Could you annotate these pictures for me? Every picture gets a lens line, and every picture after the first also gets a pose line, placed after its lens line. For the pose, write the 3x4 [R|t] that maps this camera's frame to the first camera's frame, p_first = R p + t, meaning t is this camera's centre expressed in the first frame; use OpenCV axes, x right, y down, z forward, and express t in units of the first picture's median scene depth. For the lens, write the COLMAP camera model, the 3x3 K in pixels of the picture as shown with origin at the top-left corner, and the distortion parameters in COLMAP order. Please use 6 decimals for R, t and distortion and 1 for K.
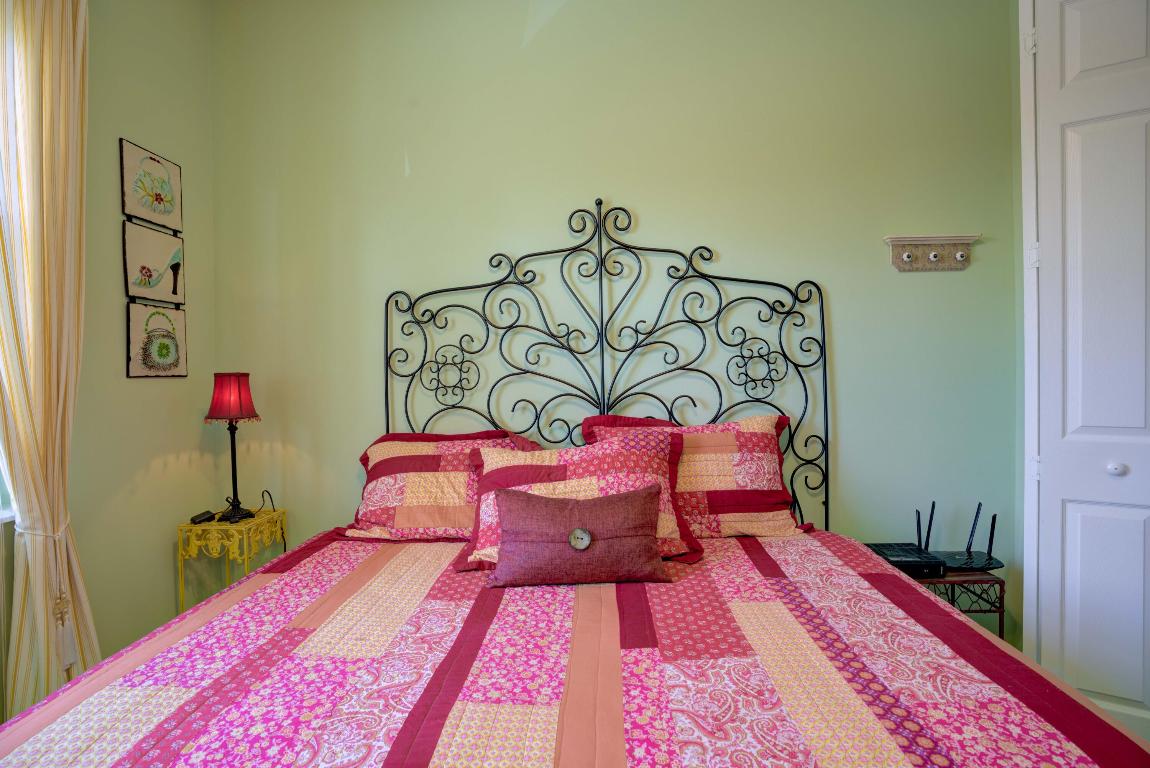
lens RADIAL K [[523.4, 0, 573.8], [0, 523.4, 381.6], [0, 0, 1]] dist [-0.075276, 0.031296]
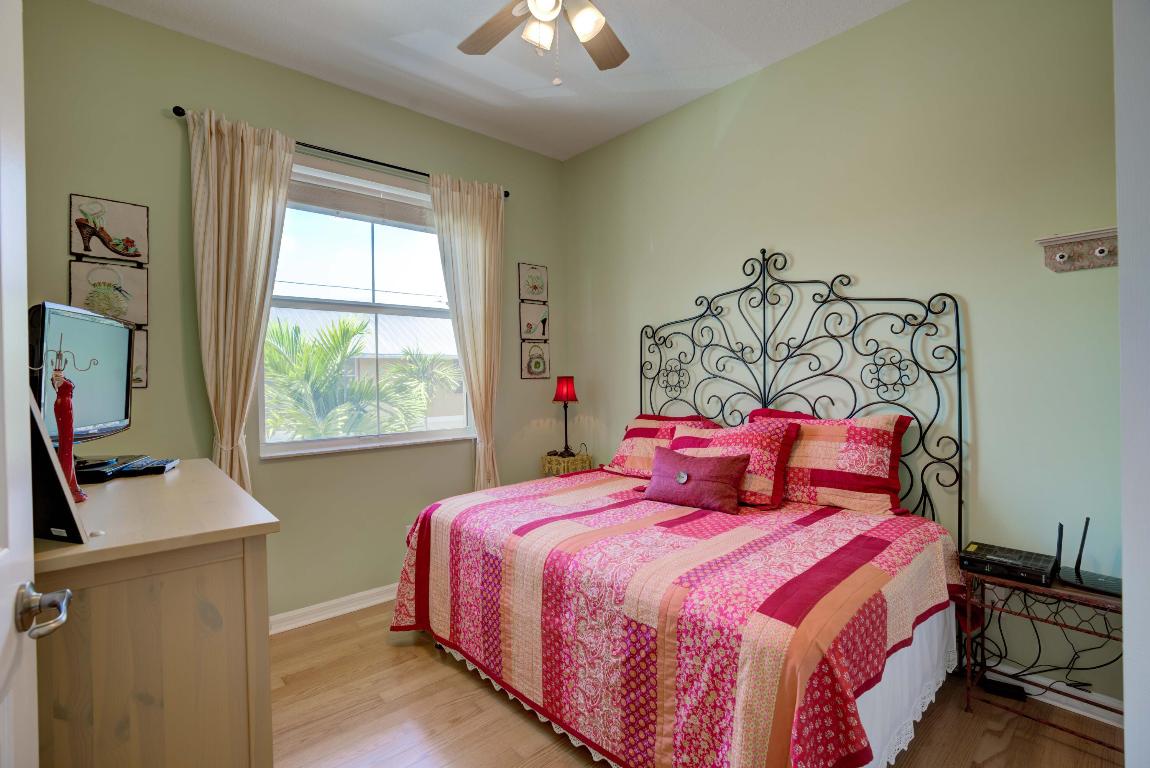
lens RADIAL K [[523.4, 0, 573.8], [0, 523.4, 381.6], [0, 0, 1]] dist [-0.075276, 0.031296]
pose [[0.704743, 0.010561, -0.709384, 0.663712], [-0.008593, 0.999943, 0.006350, -0.010173], [0.709411, 0.001621, 0.704793, -0.300036]]
